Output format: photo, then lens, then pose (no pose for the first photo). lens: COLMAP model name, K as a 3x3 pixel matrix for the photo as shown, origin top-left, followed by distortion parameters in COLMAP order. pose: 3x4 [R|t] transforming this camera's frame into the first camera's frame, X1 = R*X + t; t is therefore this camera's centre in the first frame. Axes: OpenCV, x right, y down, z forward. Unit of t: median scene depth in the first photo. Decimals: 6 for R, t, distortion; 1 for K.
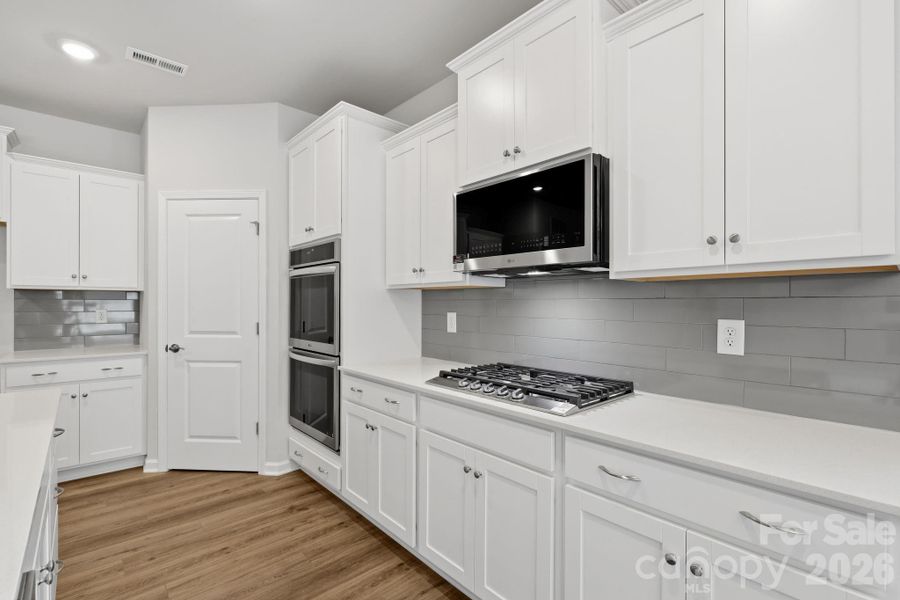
lens RADIAL K [[412.4, 0, 449.6], [0, 412.4, 299.9], [0, 0, 1]] dist [0.003704, 0.000769]
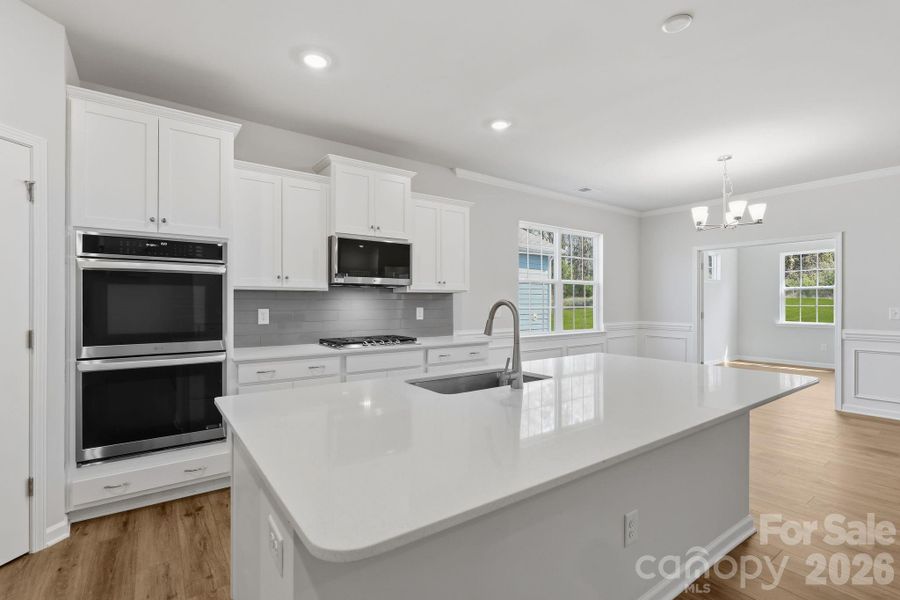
lens RADIAL K [[412.4, 0, 449.5], [0, 412.4, 300.6], [0, 0, 1]] dist [0.003704, 0.000769]
pose [[0.103454, 0.002122, 0.994632, -1.278428], [-0.007130, 0.999974, -0.001392, 0.002126], [-0.994609, -0.006948, 0.103466, 0.298966]]
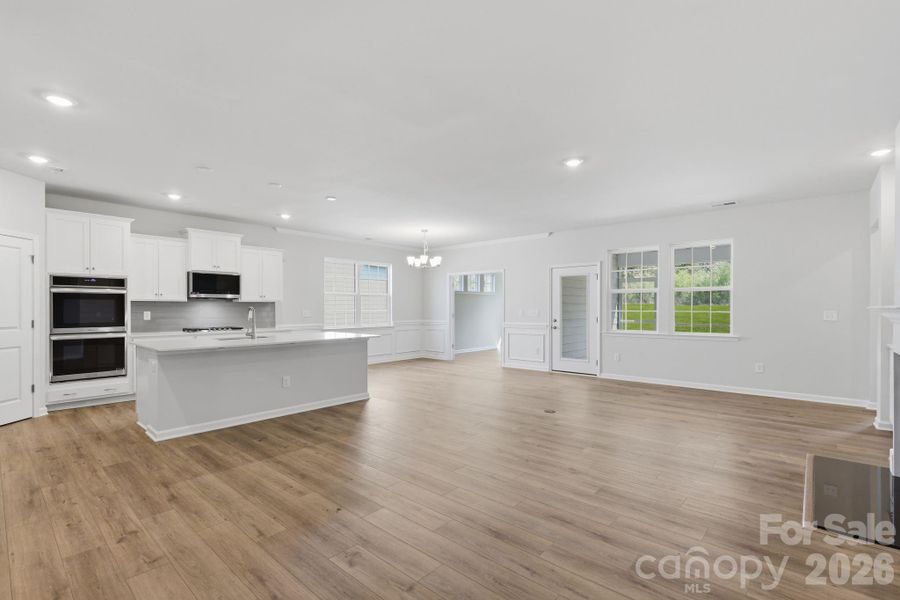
lens RADIAL K [[412.4, 0, 452.8], [0, 412.4, 309.0], [0, 0, 1]] dist [0.003704, 0.000769]
pose [[-0.129271, -0.005852, 0.991592, -2.638730], [-0.007953, 0.999957, 0.004864, -0.009045], [-0.991577, -0.007257, -0.129312, -0.426038]]
